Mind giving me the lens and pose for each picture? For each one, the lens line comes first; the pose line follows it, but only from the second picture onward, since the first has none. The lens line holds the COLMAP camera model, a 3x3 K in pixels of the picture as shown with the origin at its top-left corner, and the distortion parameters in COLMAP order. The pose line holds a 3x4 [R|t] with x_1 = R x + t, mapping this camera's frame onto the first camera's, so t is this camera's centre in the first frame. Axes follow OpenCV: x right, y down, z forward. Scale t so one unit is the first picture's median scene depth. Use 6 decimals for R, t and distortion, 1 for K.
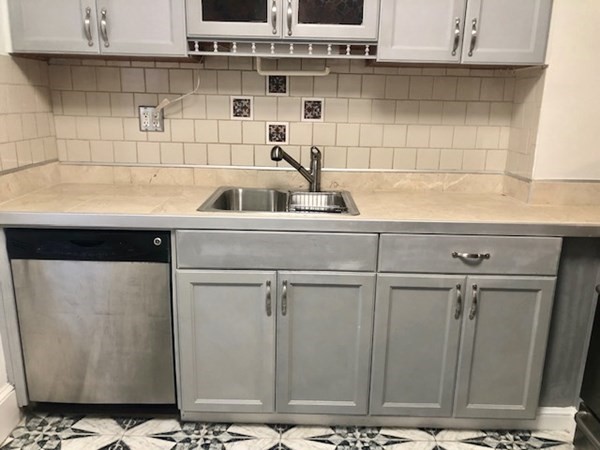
lens RADIAL K [[490.4, 0, 303.0], [0, 490.4, 223.0], [0, 0, 1]] dist [0.057256, -0.077817]
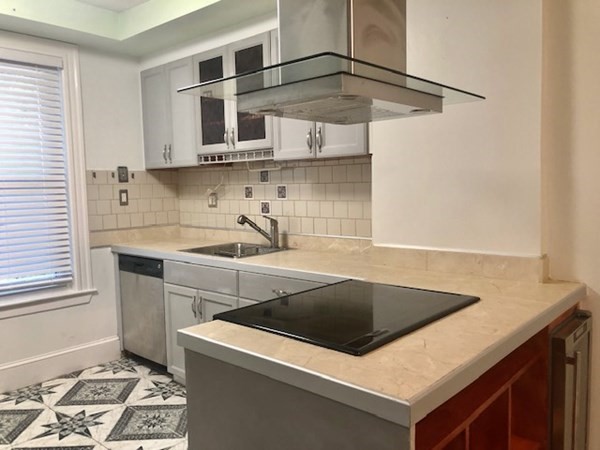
lens RADIAL K [[490.4, 0, 303.0], [0, 490.4, 223.0], [0, 0, 1]] dist [0.057256, -0.077817]
pose [[0.739937, 0.014876, -0.672512, 1.178928], [-0.126590, 0.984972, -0.117494, 0.024965], [0.660658, 0.172072, 0.730700, -0.003427]]
